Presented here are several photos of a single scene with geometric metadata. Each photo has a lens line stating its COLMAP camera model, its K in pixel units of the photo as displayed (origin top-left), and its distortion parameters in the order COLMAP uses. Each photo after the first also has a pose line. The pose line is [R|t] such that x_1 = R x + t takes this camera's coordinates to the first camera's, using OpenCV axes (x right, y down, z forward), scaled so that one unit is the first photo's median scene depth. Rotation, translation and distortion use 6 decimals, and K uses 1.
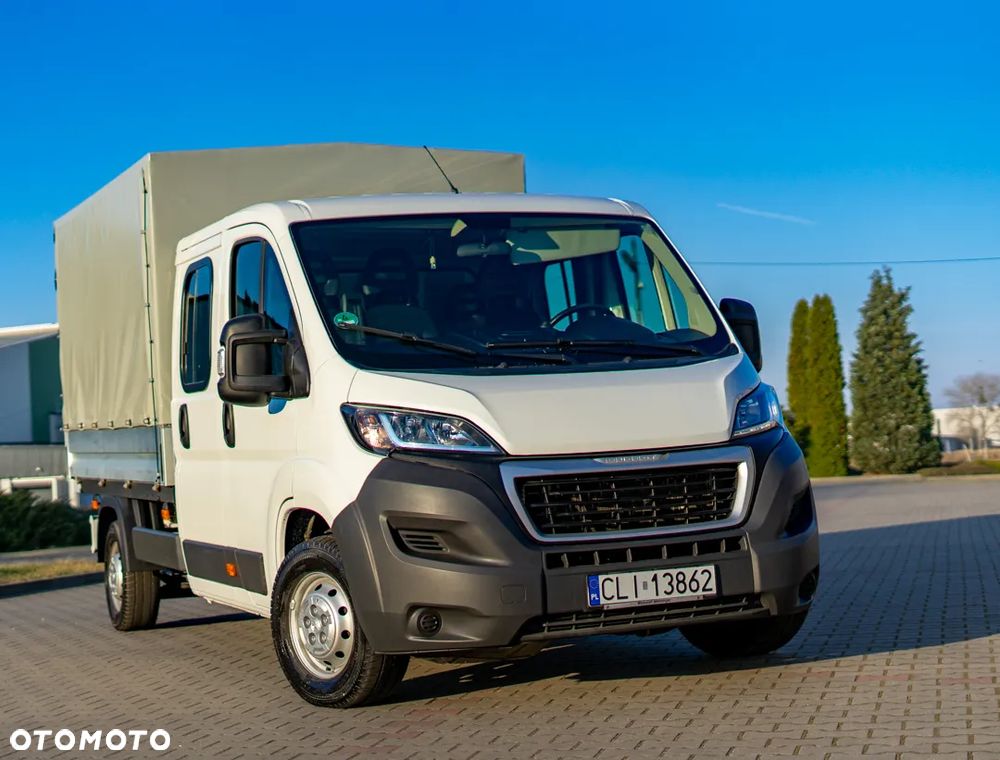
lens RADIAL K [[1750.3, 0, 500.0], [0, 1750.3, 380.0], [0, 0, 1]] dist [-0.040979, -0.084347]
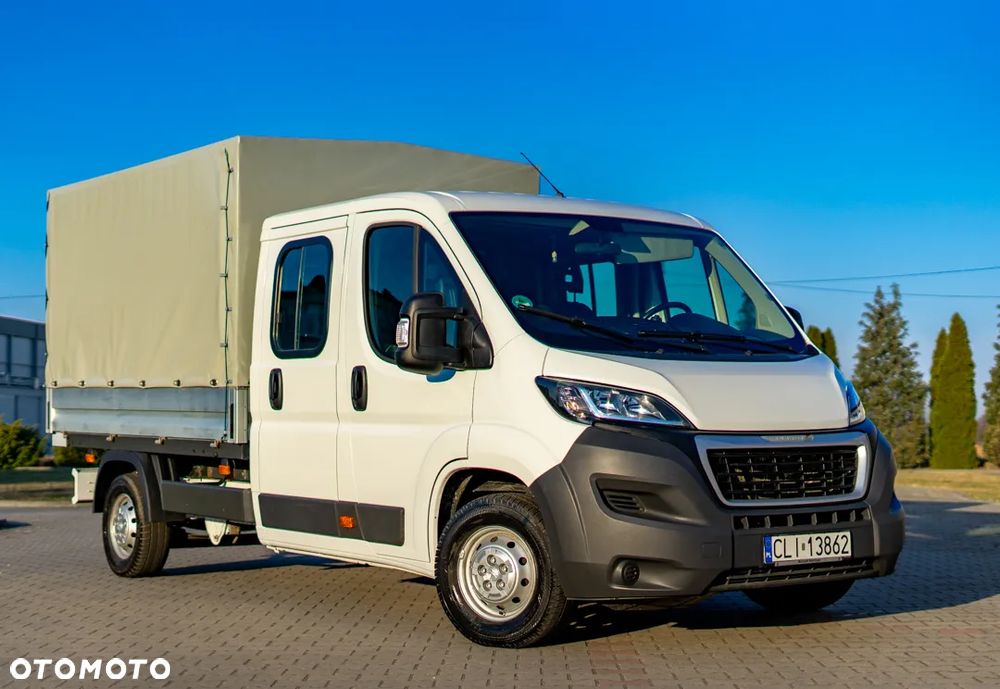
lens RADIAL K [[1570.0, 0, 500.0], [0, 1570.0, 344.5], [0, 0, 1]] dist [-0.023618, -0.001555]
pose [[0.973948, 0.061779, 0.218196, -0.344179], [-0.057677, 0.998019, -0.025124, 0.020233], [-0.219316, 0.011884, 0.975582, 0.020294]]
